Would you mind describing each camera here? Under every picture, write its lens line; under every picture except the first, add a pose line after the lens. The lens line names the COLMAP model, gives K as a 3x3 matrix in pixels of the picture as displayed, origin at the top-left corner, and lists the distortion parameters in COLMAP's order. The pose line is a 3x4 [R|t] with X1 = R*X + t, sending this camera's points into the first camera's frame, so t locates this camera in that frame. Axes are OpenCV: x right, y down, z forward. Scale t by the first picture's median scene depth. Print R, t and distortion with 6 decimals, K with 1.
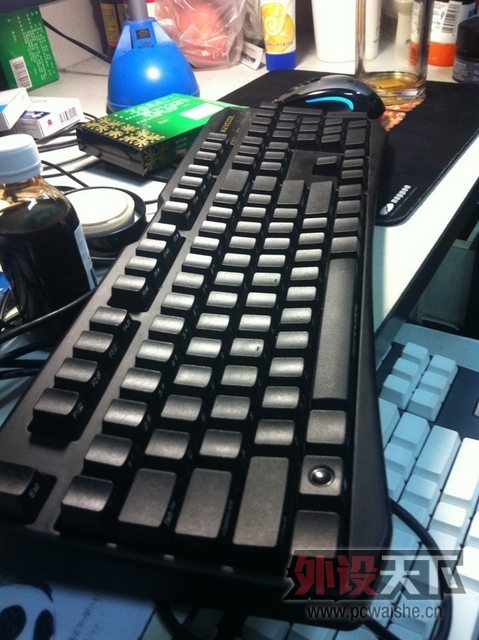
lens RADIAL K [[647.9, 0, 239.5], [0, 647.9, 320.0], [0, 0, 1]] dist [-0.001585, -0.005889]
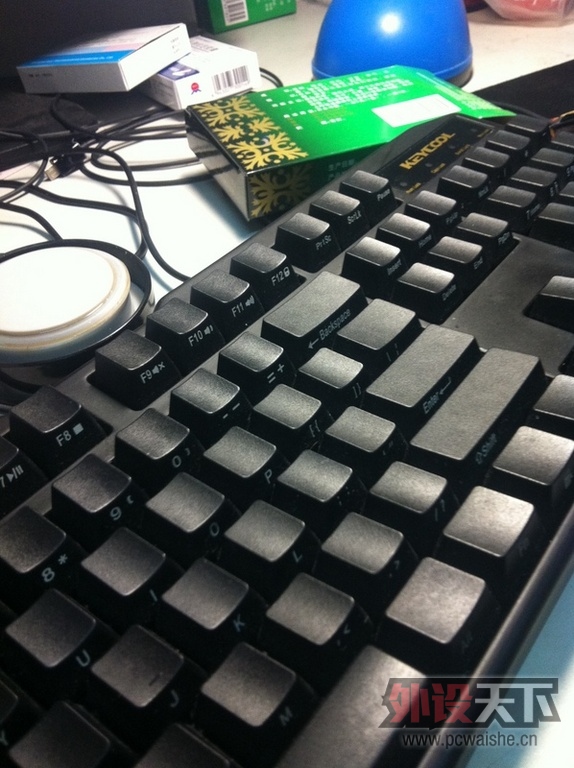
lens RADIAL K [[777.4, 0, 287.0], [0, 777.4, 384.0], [0, 0, 1]] dist [-0.001585, -0.005889]
pose [[0.900780, 0.269633, -0.340432, 0.134778], [-0.235353, 0.961902, 0.139115, -0.180087], [0.364972, -0.045191, 0.929921, 0.377187]]
